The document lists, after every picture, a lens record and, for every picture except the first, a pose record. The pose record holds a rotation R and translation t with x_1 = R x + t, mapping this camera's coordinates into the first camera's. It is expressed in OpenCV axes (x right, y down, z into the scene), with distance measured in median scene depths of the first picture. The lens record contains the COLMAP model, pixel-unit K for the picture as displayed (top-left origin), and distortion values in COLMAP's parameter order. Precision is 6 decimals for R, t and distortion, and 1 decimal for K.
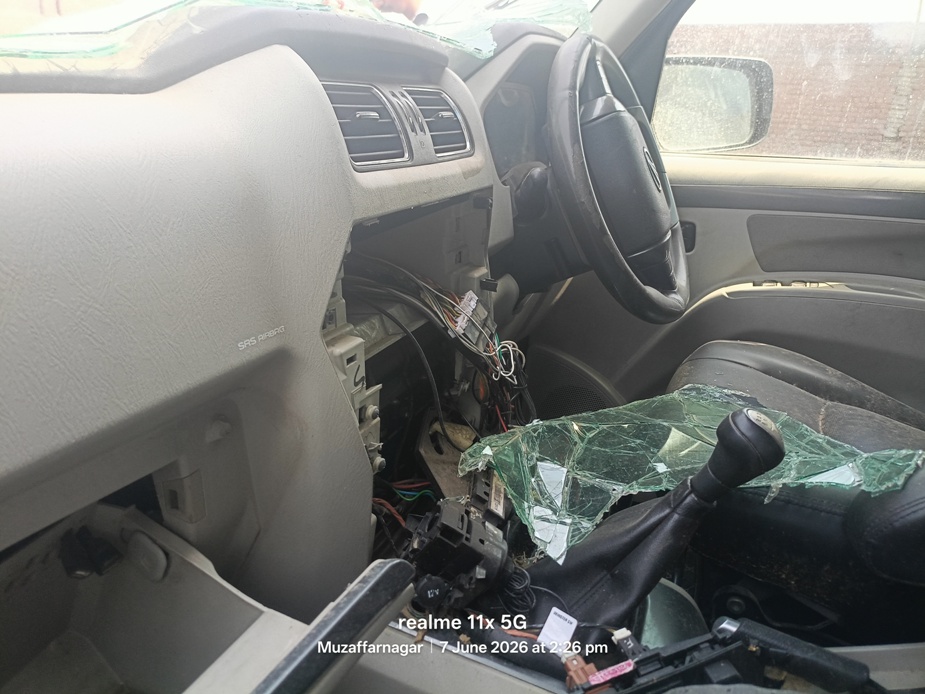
lens RADIAL K [[700.1, 0, 467.0], [0, 700.1, 377.1], [0, 0, 1]] dist [0.032552, 0.001022]
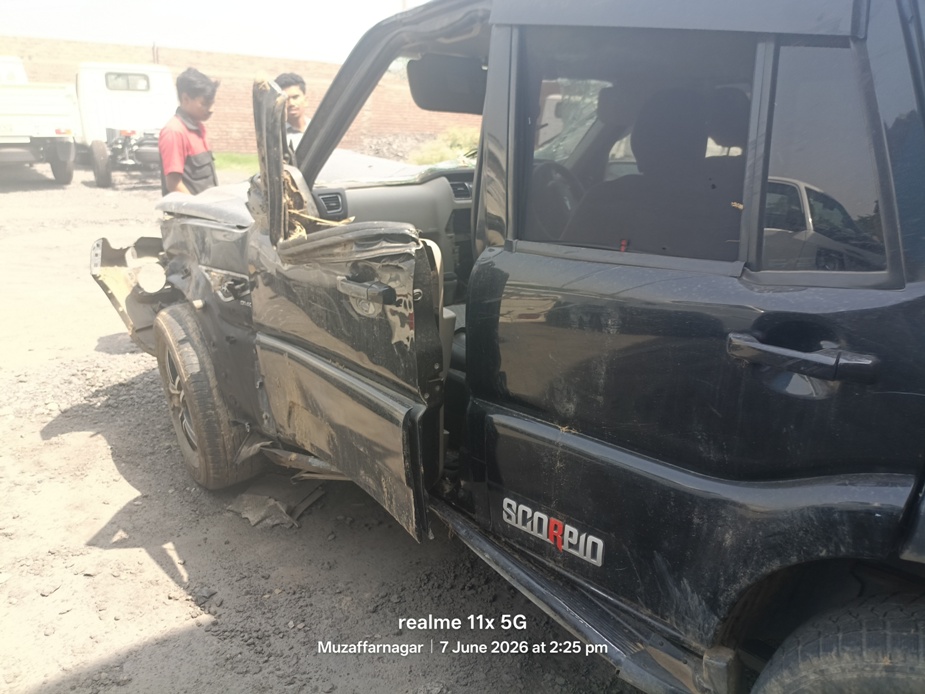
lens RADIAL K [[704.8, 0, 448.2], [0, 704.8, 349.7], [0, 0, 1]] dist [0.032309, -0.011683]
pose [[0.933085, 0.104055, -0.344275, 1.227205], [-0.135219, 0.988499, -0.067714, 0.834672], [0.333270, 0.109735, 0.936424, -2.716696]]
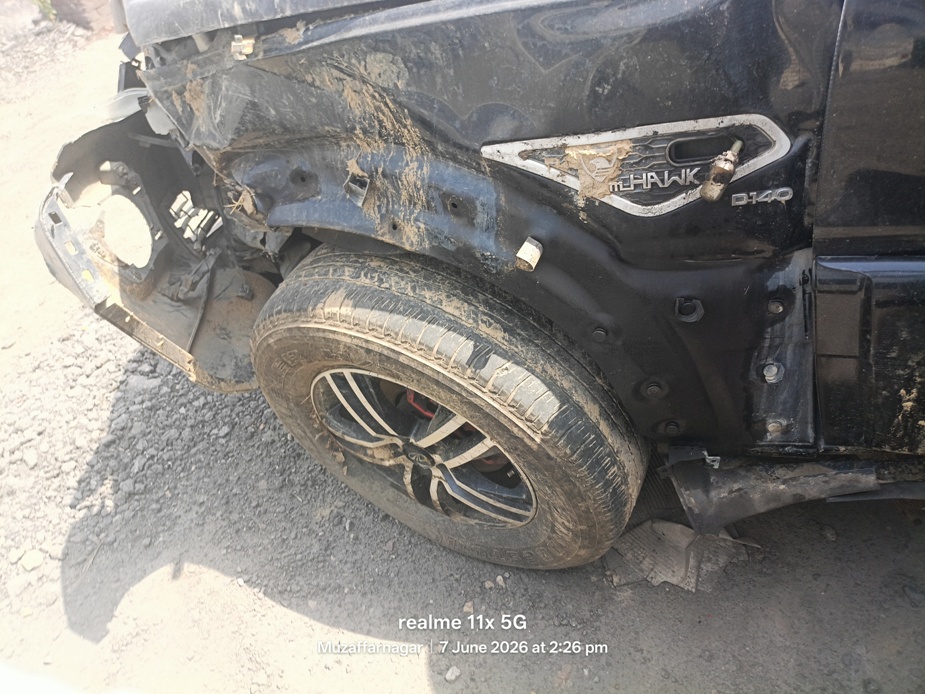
lens RADIAL K [[712.9, 0, 472.2], [0, 712.9, 356.8], [0, 0, 1]] dist [0.028646, -0.010464]
pose [[0.963726, -0.259030, -0.064307, -1.300275], [0.266227, 0.915988, 0.300149, 0.288416], [-0.018844, -0.306382, 0.951722, -1.046521]]
